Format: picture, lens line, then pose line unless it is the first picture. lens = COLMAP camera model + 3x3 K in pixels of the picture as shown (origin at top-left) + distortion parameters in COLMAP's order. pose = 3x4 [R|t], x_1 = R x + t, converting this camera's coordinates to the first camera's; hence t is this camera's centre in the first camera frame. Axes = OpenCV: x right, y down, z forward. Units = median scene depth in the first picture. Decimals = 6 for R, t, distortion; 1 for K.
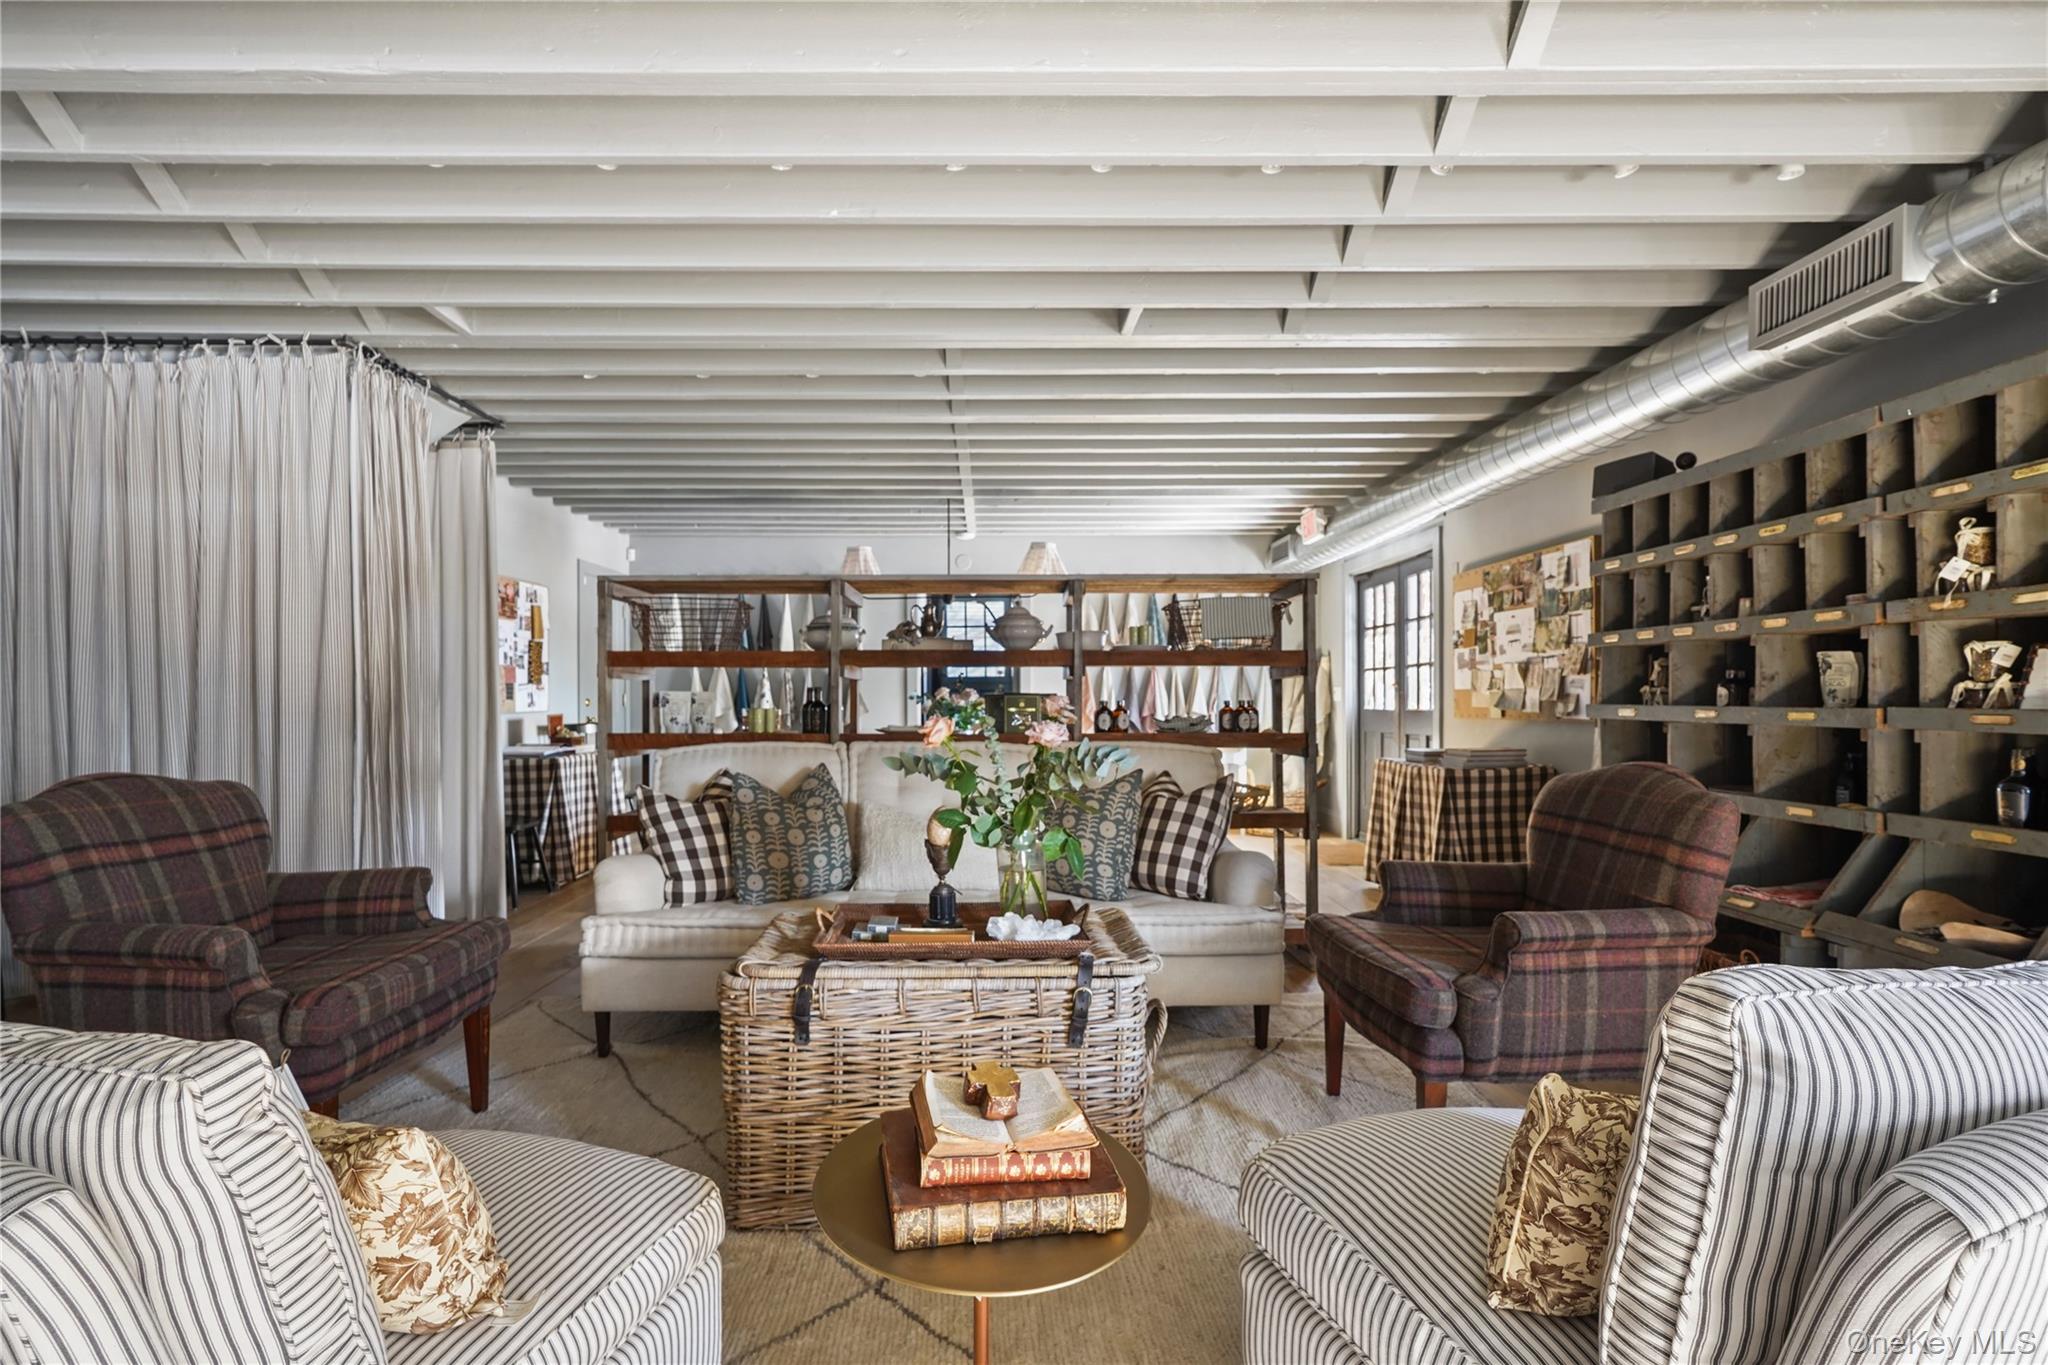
lens RADIAL K [[948.7, 0, 1022.2], [0, 948.7, 700.1], [0, 0, 1]] dist [0.018372, 0.000413]
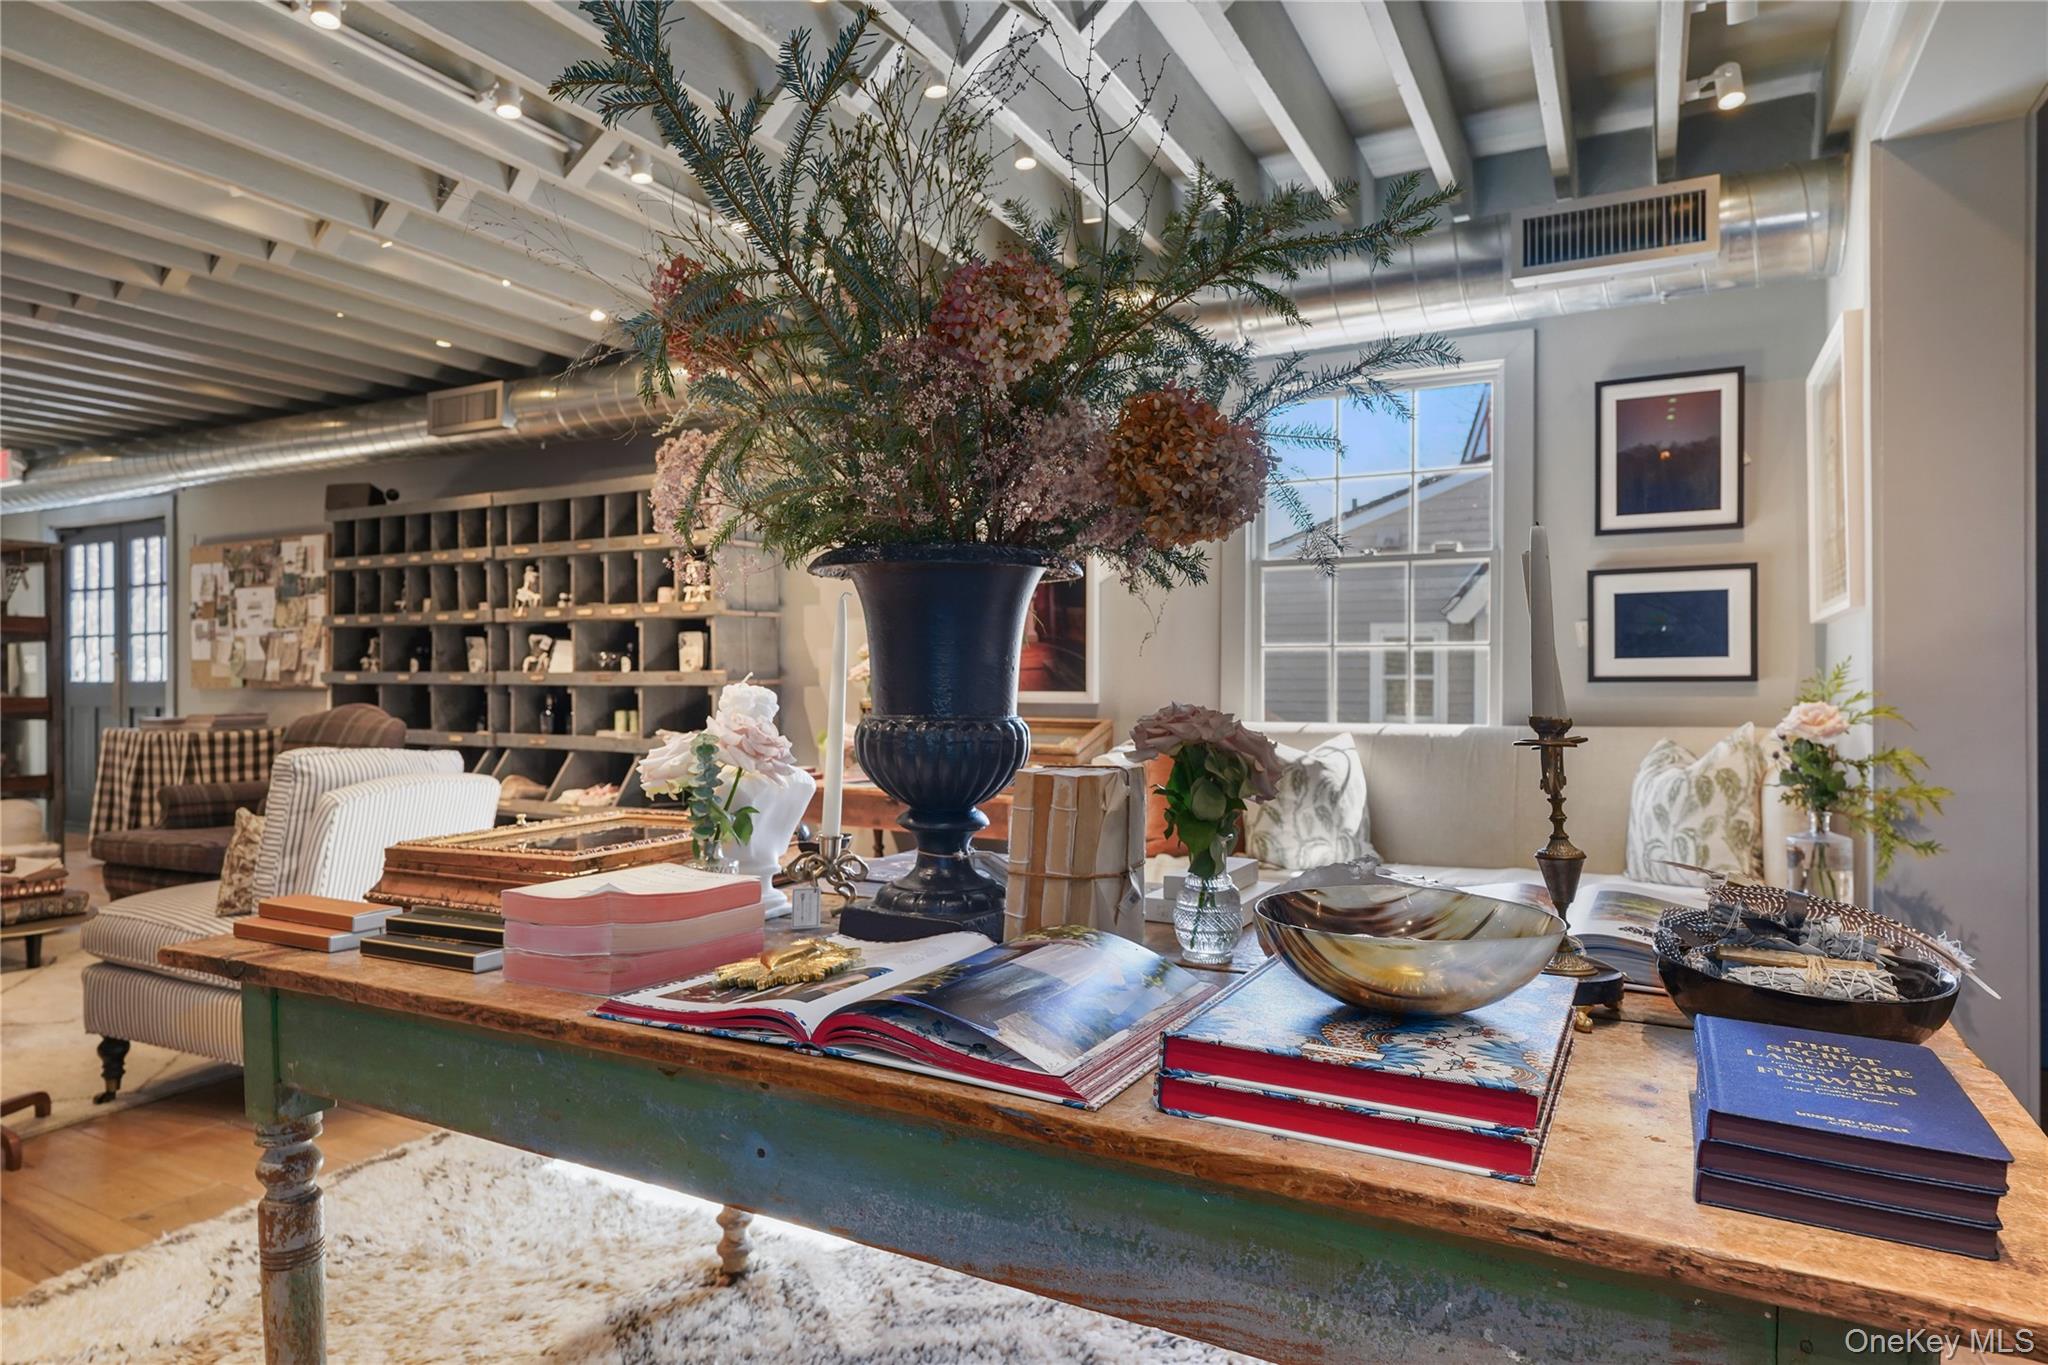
lens RADIAL K [[1178.6, 0, 1021.2], [0, 1178.6, 683.5], [0, 0, 1]] dist [0.003543, 0.001280]
pose [[0.482035, -0.000603, 0.876152, -0.258836], [-0.000532, 0.999999, 0.000982, 0.014331], [-0.876152, -0.000939, 0.482034, -0.442855]]
